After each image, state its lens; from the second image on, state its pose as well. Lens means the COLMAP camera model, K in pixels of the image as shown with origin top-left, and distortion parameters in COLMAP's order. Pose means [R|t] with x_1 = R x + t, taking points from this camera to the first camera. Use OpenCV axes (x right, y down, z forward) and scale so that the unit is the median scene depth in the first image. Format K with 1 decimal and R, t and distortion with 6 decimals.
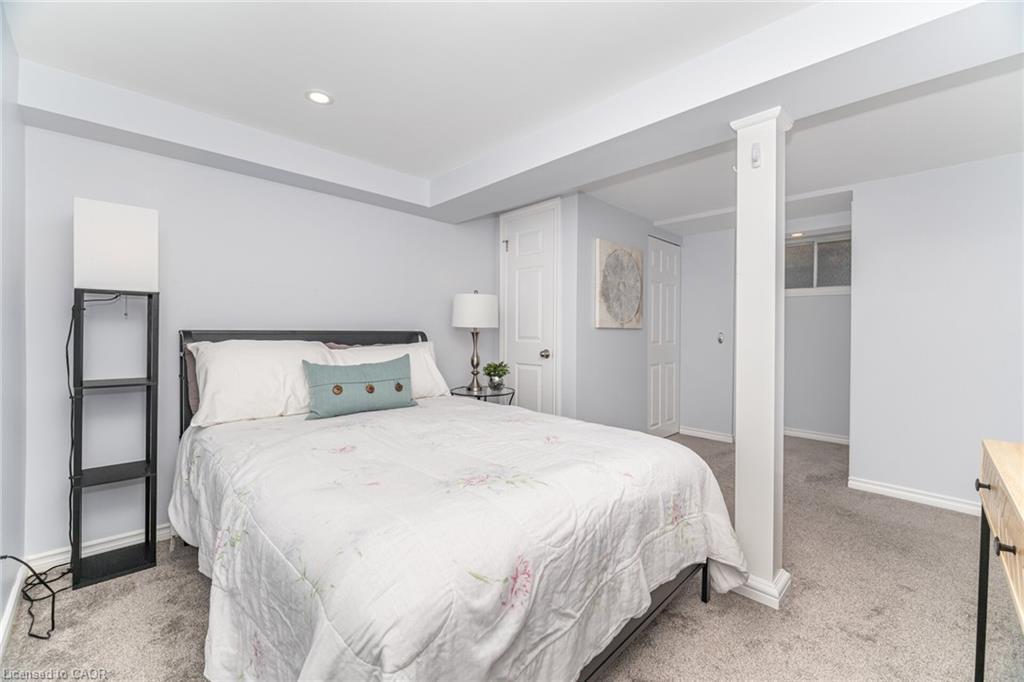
lens RADIAL K [[413.5, 0, 508.3], [0, 413.5, 336.9], [0, 0, 1]] dist [0.000277, -0.000013]
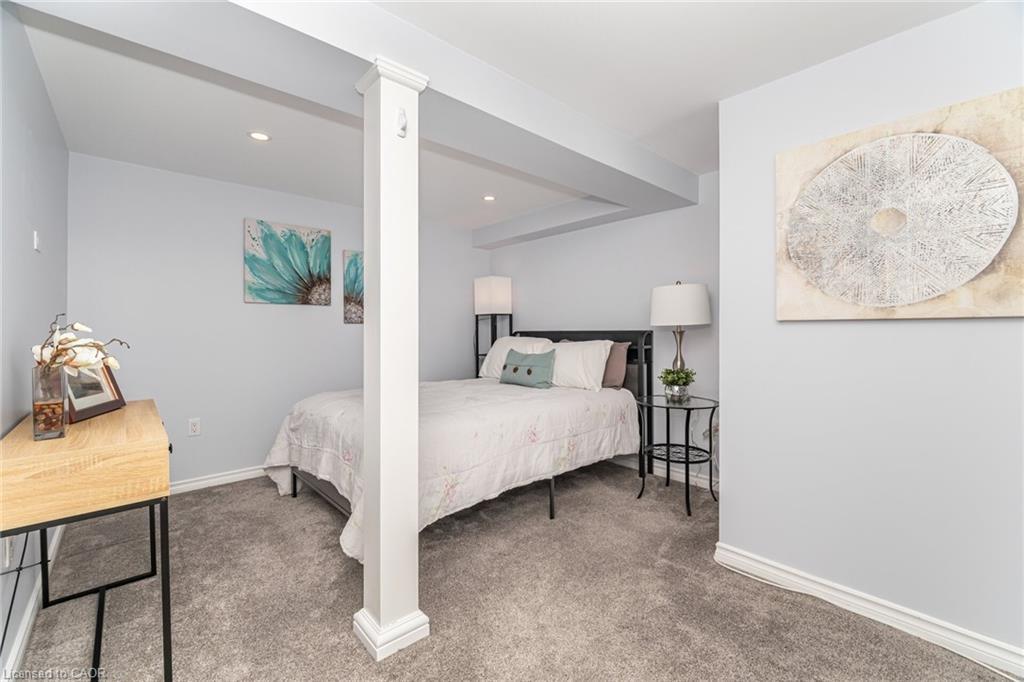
lens RADIAL K [[413.5, 0, 508.3], [0, 413.5, 336.9], [0, 0, 1]] dist [0.000277, -0.000013]
pose [[-0.023853, 0.007640, -0.999686, 0.772446], [-0.006755, 0.999947, 0.007803, -0.002836], [0.999693, 0.006939, -0.023800, 0.668528]]
